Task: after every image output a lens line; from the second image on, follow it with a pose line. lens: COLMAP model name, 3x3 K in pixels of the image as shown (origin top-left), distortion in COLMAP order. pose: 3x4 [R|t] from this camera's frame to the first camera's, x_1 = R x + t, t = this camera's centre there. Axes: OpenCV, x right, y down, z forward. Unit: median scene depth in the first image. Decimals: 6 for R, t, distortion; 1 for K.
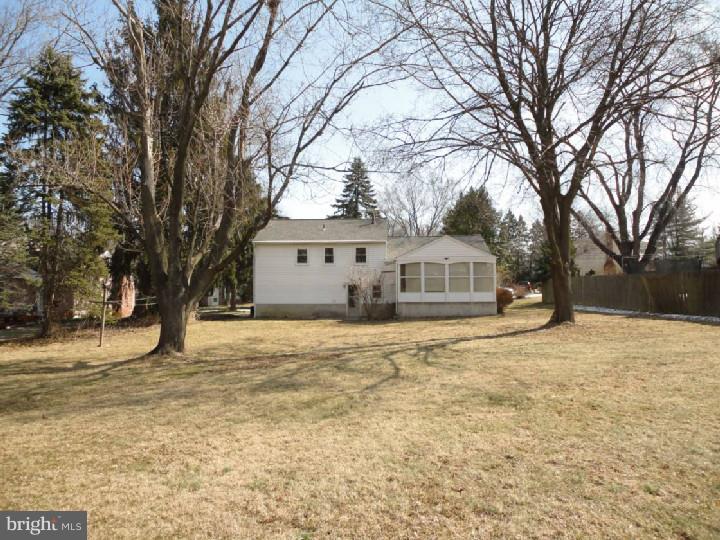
lens RADIAL K [[521.5, 0, 360.0], [0, 521.5, 270.0], [0, 0, 1]] dist [0.006032, -0.003114]
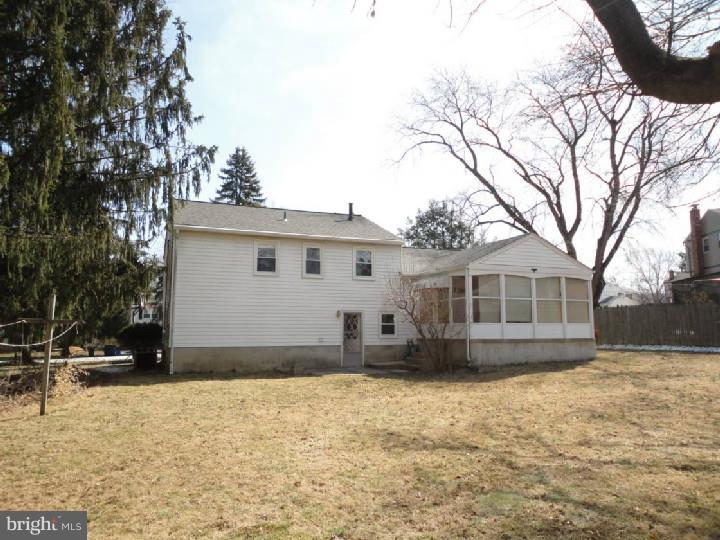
lens RADIAL K [[521.5, 0, 360.0], [0, 521.5, 270.0], [0, 0, 1]] dist [0.006032, -0.003114]
pose [[0.911608, 0.043355, 0.408769, -0.250145], [-0.010890, 0.996621, -0.081418, 0.028506], [-0.410917, 0.069770, 0.908999, 0.452766]]
